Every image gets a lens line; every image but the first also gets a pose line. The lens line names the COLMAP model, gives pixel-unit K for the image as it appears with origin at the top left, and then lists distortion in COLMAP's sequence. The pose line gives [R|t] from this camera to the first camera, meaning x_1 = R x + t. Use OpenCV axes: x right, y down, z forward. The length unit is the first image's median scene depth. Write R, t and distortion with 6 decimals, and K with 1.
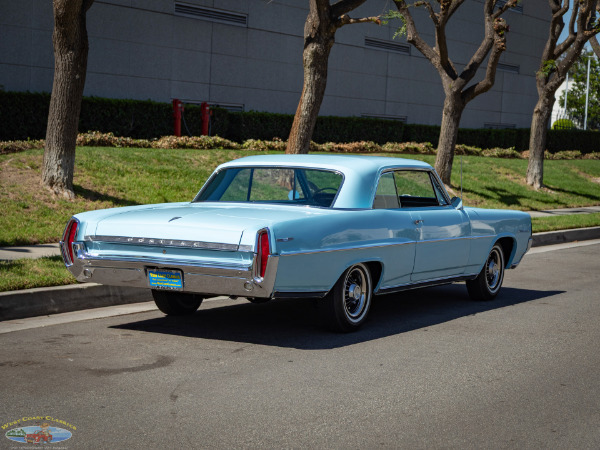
lens RADIAL K [[1334.2, 0, 300.4], [0, 1334.2, 224.5], [0, 0, 1]] dist [0.044268, -0.143504]
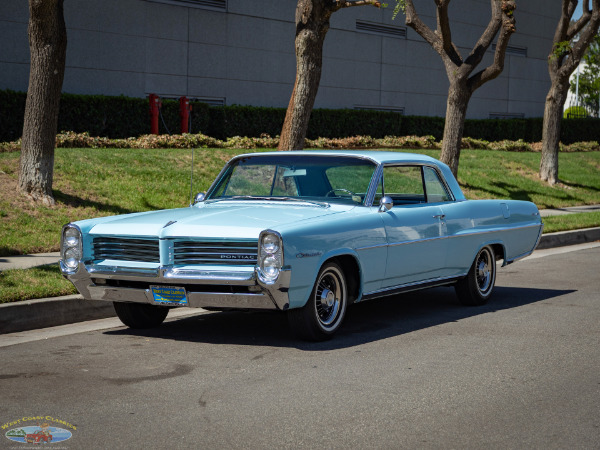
lens RADIAL K [[1536.8, 0, 288.1], [0, 1536.8, 225.4], [0, 0, 1]] dist [-0.007201, 0.302627]
pose [[0.999698, -0.022152, 0.010645, -0.014285], [0.022208, 0.999740, -0.005192, 0.002563], [-0.010527, 0.005427, 0.999930, -0.040037]]
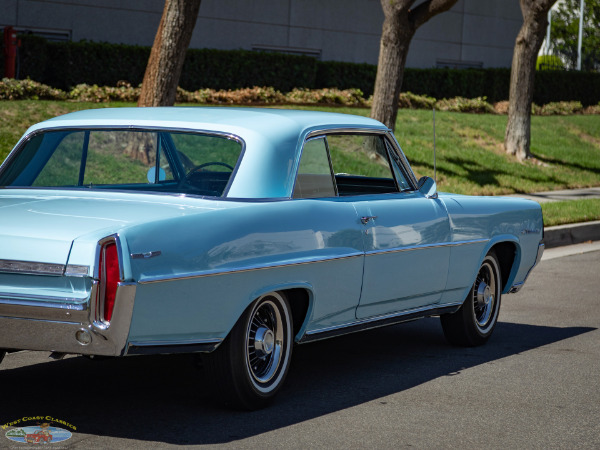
lens RADIAL K [[1939.1, 0, 291.7], [0, 1939.1, 224.8], [0, 0, 1]] dist [-0.010086, 0.244890]
pose [[0.997466, -0.006455, 0.070848, -0.003436], [0.005927, 0.999953, 0.007659, -0.003223], [-0.070894, -0.007220, 0.997458, 0.066958]]
